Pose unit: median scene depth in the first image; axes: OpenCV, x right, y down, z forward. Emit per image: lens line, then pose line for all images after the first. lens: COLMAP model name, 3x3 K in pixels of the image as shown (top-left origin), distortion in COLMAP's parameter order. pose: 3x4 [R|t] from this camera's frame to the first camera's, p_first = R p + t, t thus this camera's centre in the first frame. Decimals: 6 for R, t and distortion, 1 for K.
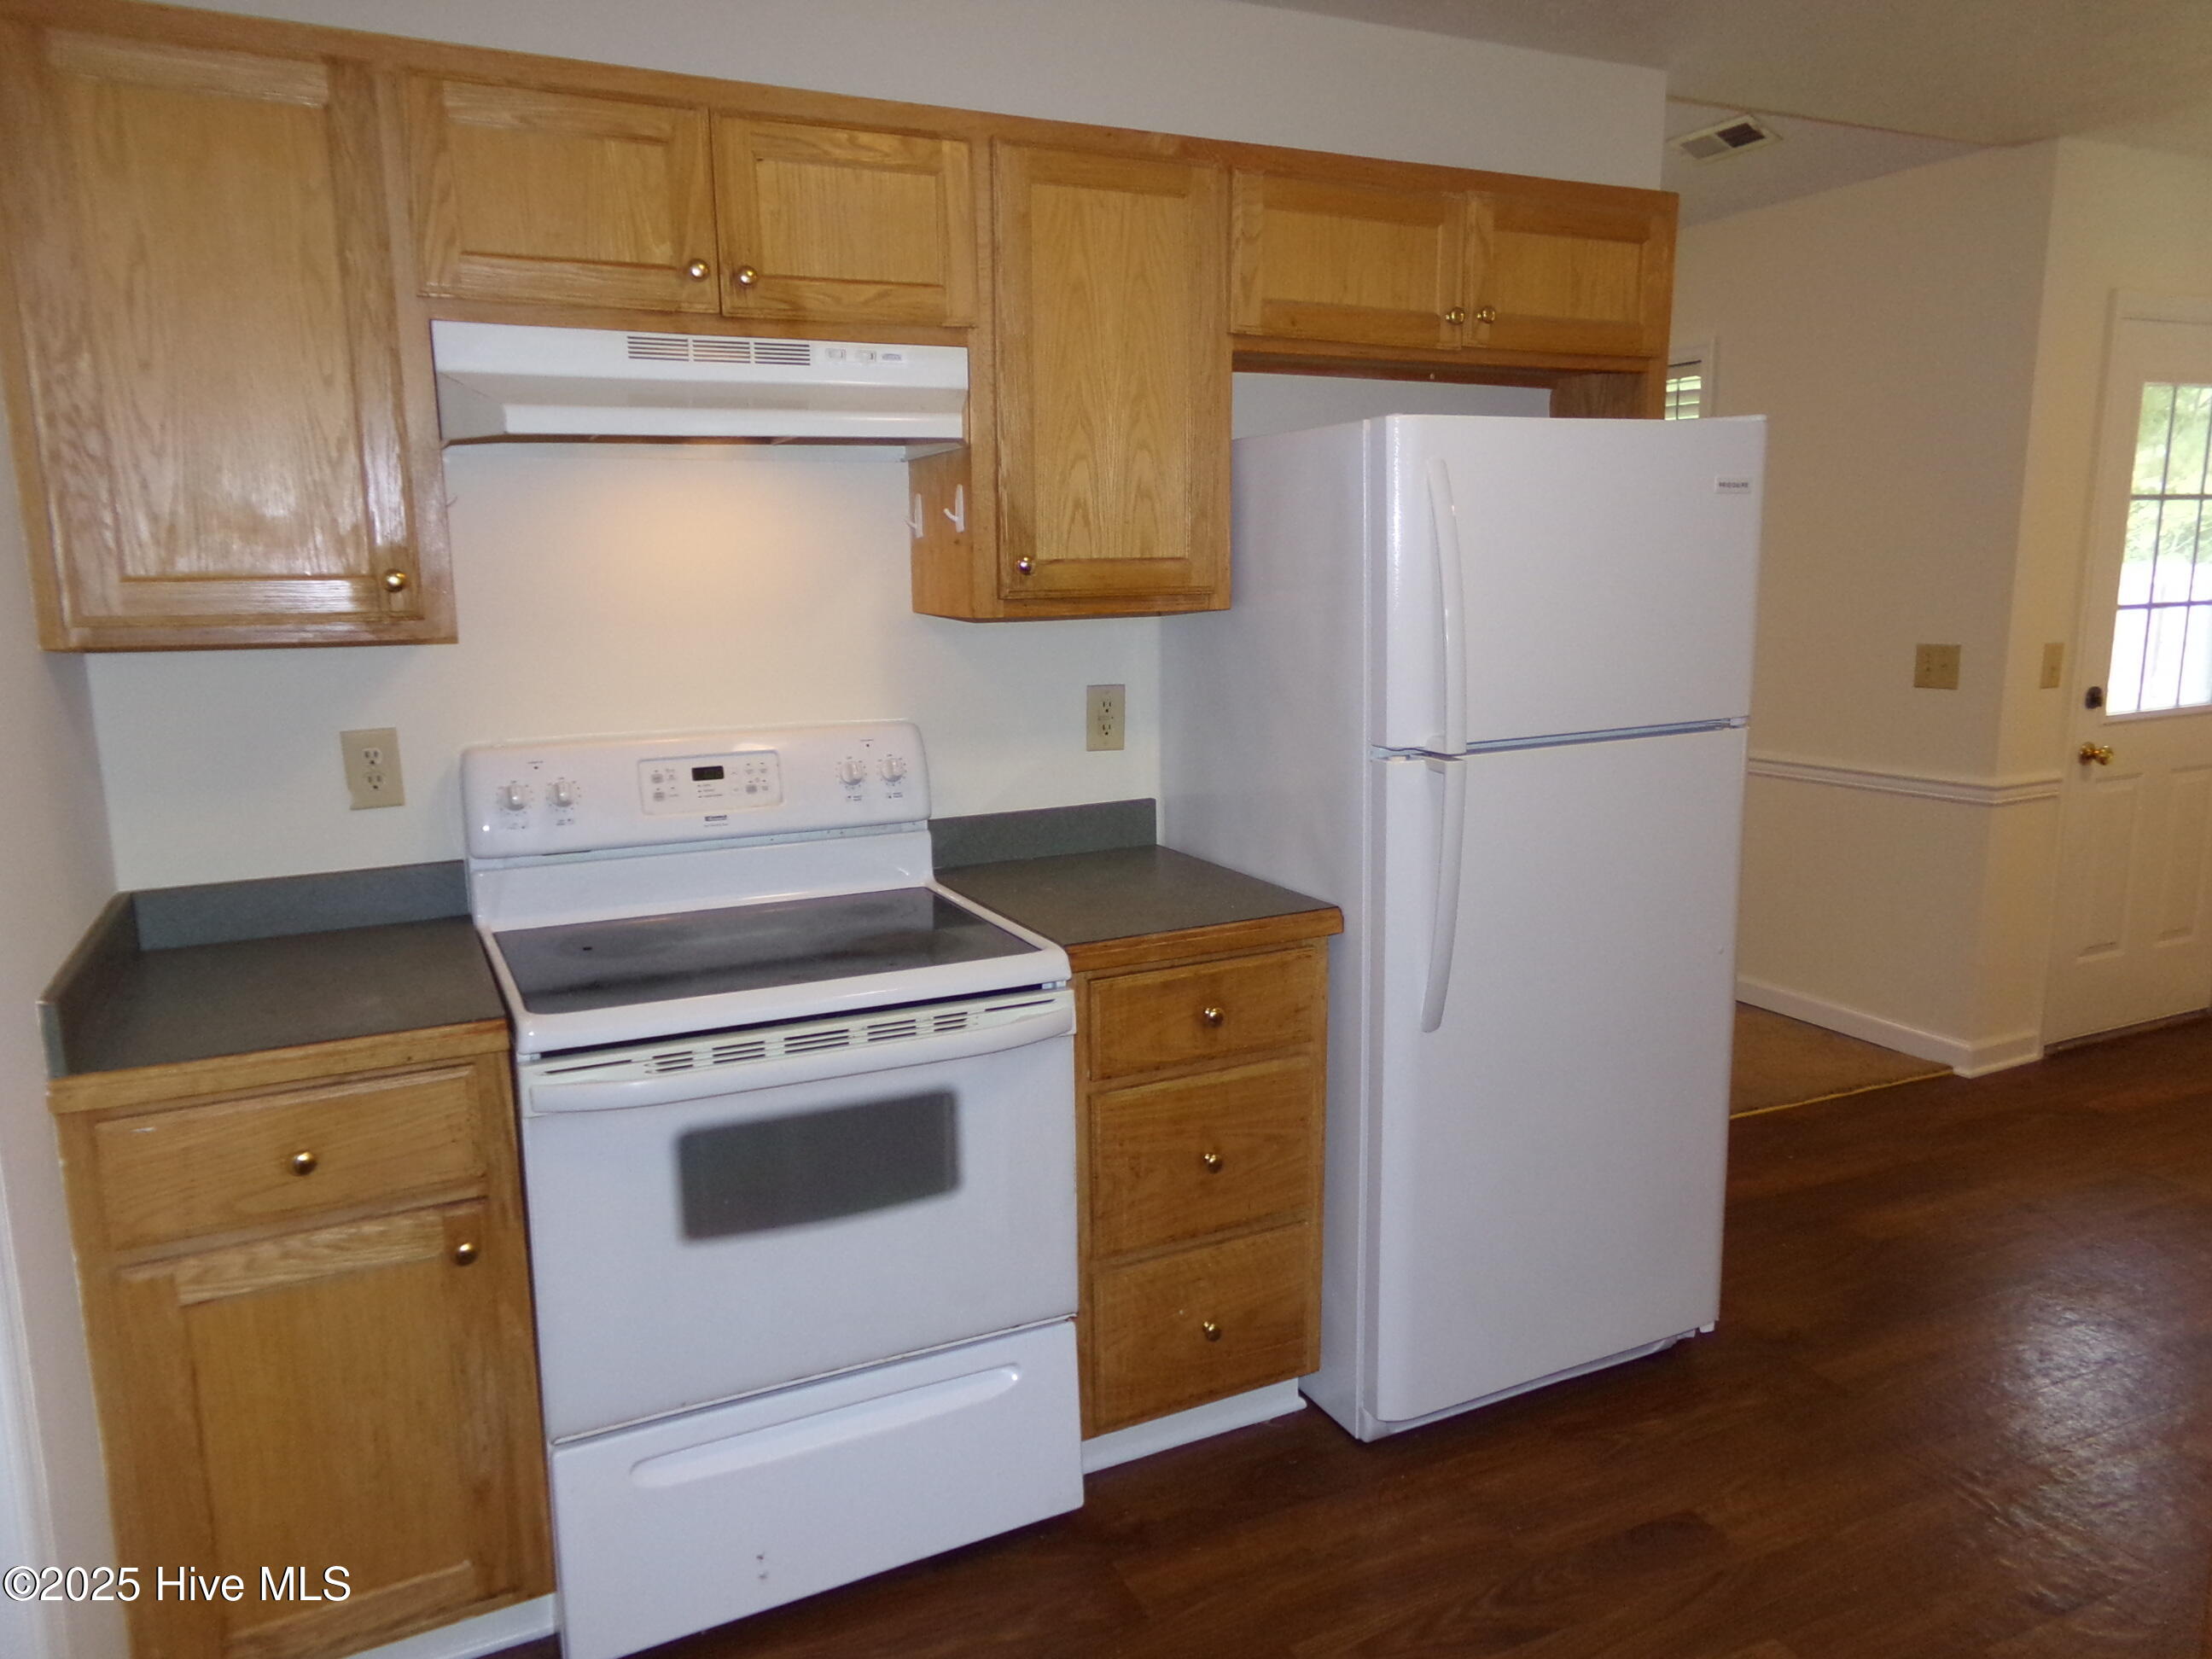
lens RADIAL K [[1523.4, 0, 1083.1], [0, 1523.4, 803.8], [0, 0, 1]] dist [-0.080078, 0.120834]
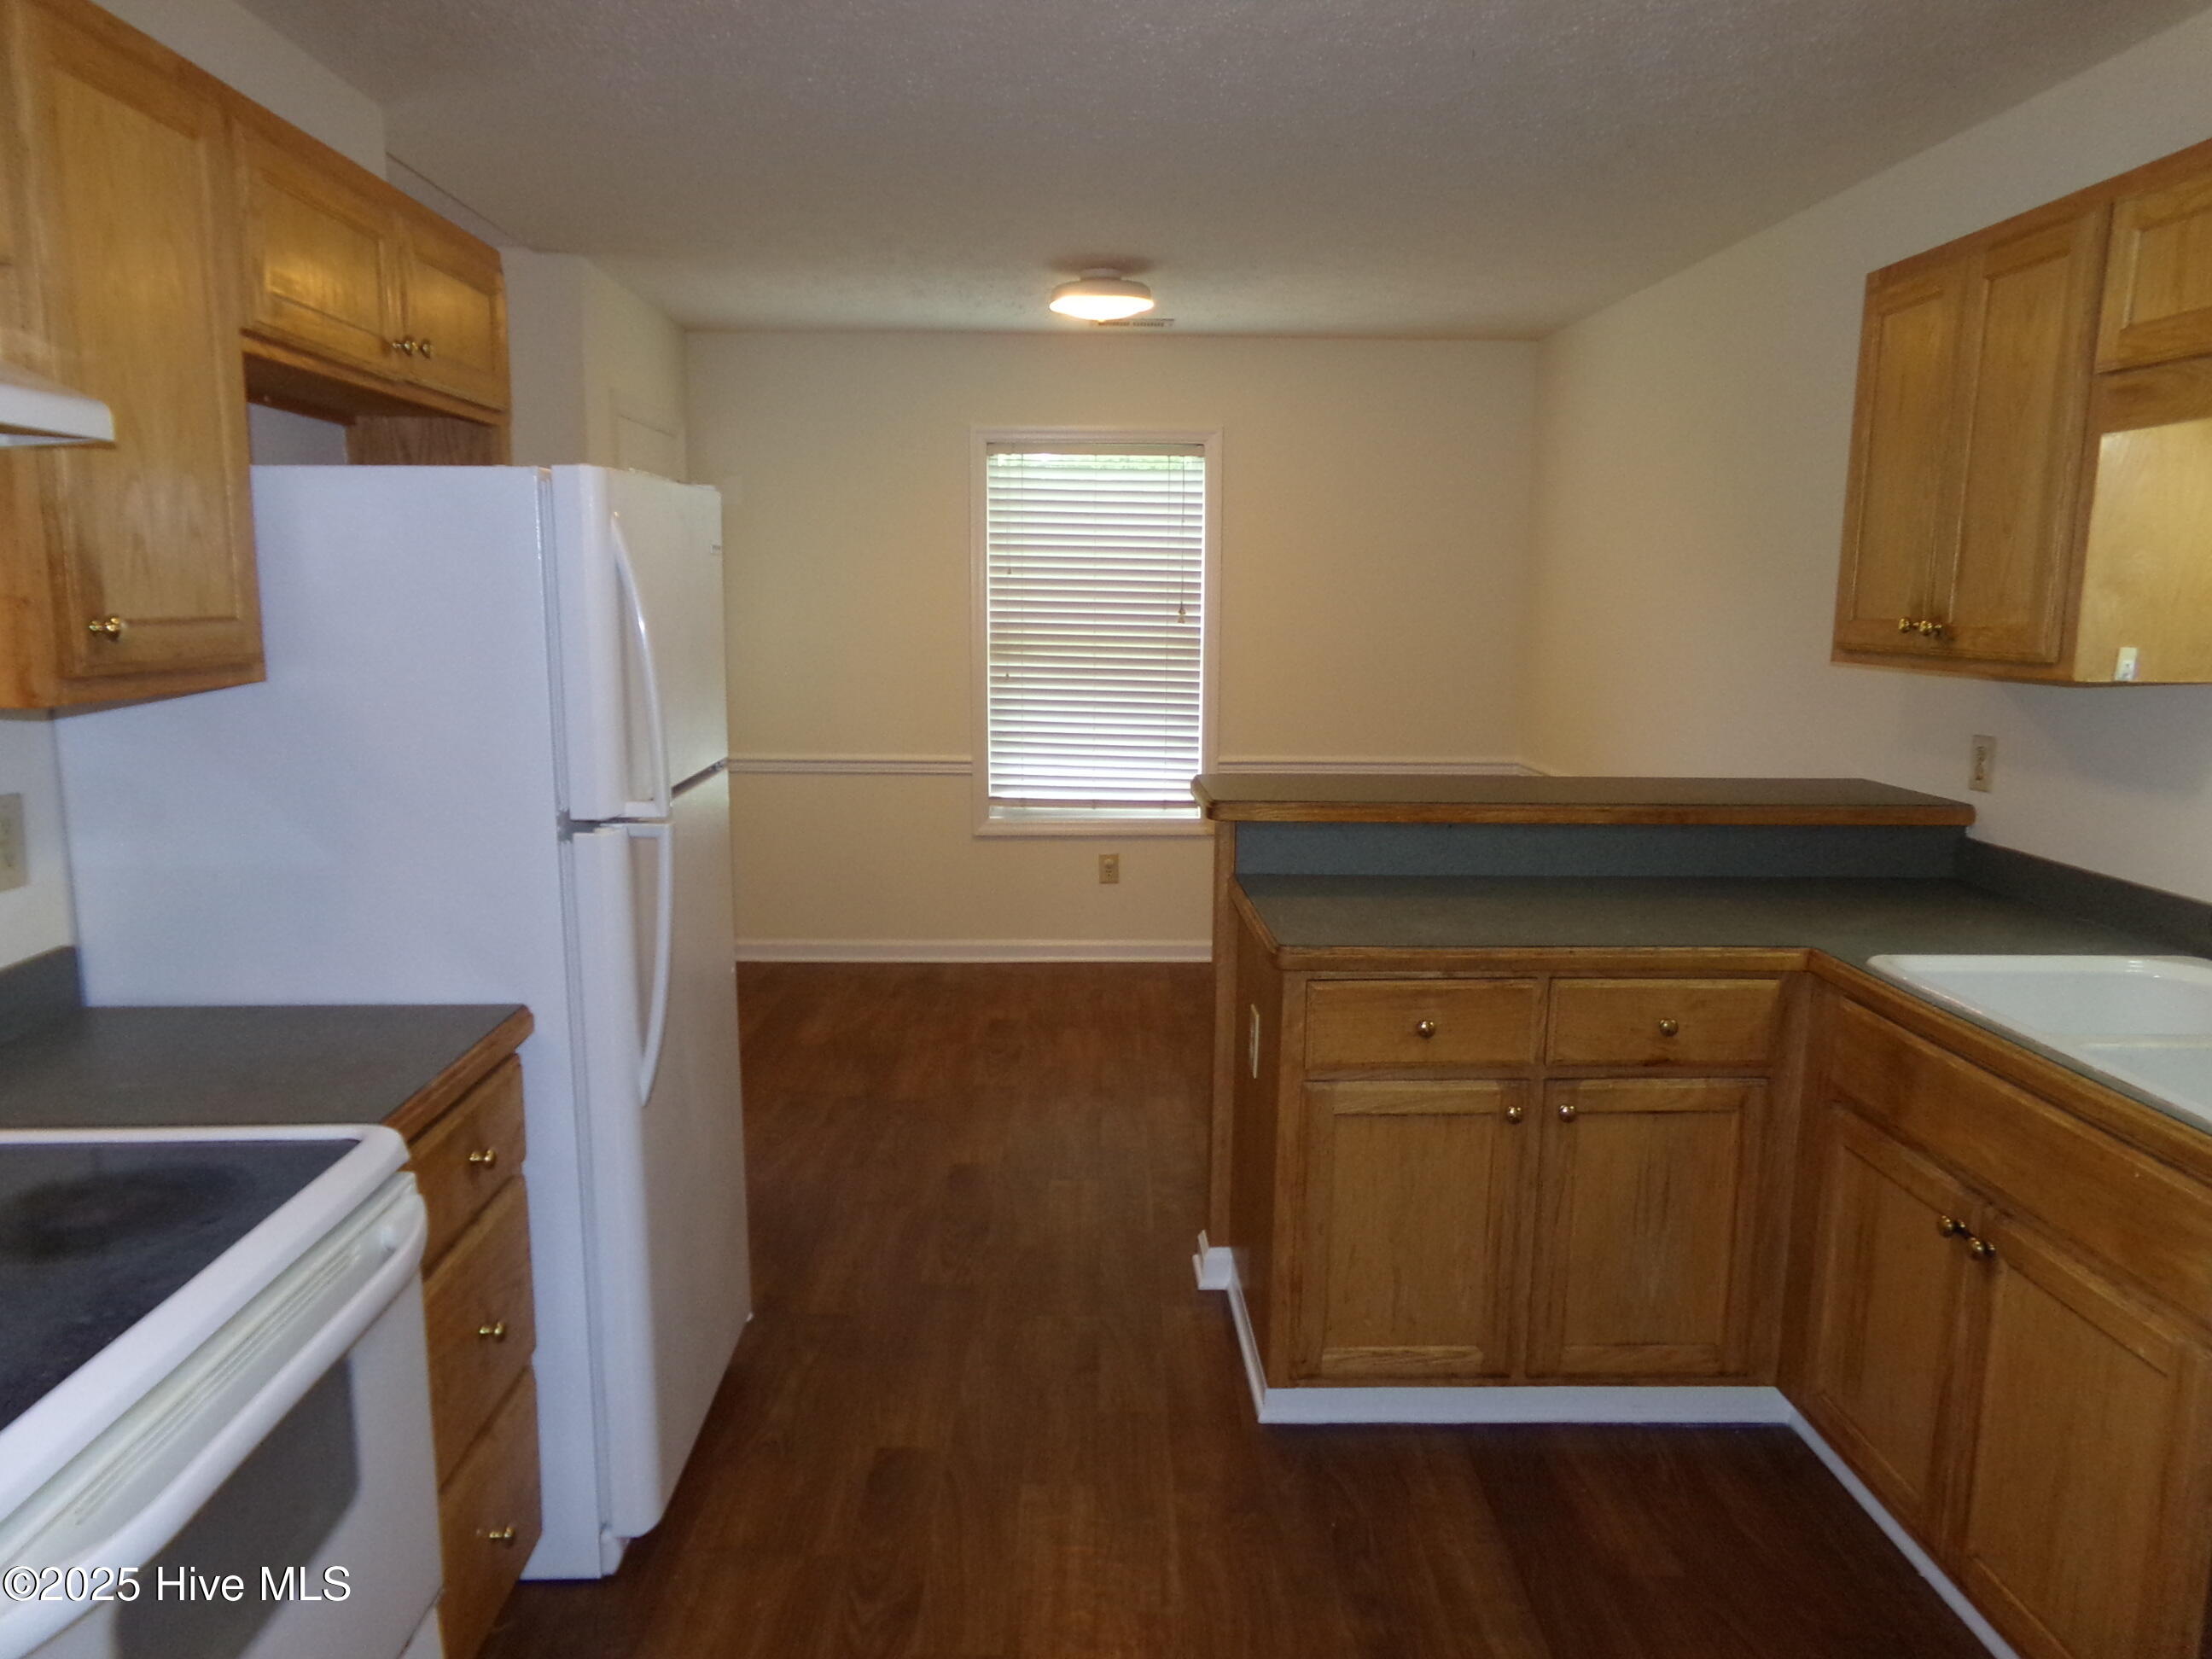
lens RADIAL K [[1523.4, 0, 1083.1], [0, 1523.4, 803.8], [0, 0, 1]] dist [-0.080078, 0.120834]
pose [[0.416163, -0.121772, 0.901099, -0.469991], [0.151080, 0.986478, 0.063535, -0.053387], [-0.896651, 0.109697, 0.428932, 0.308866]]
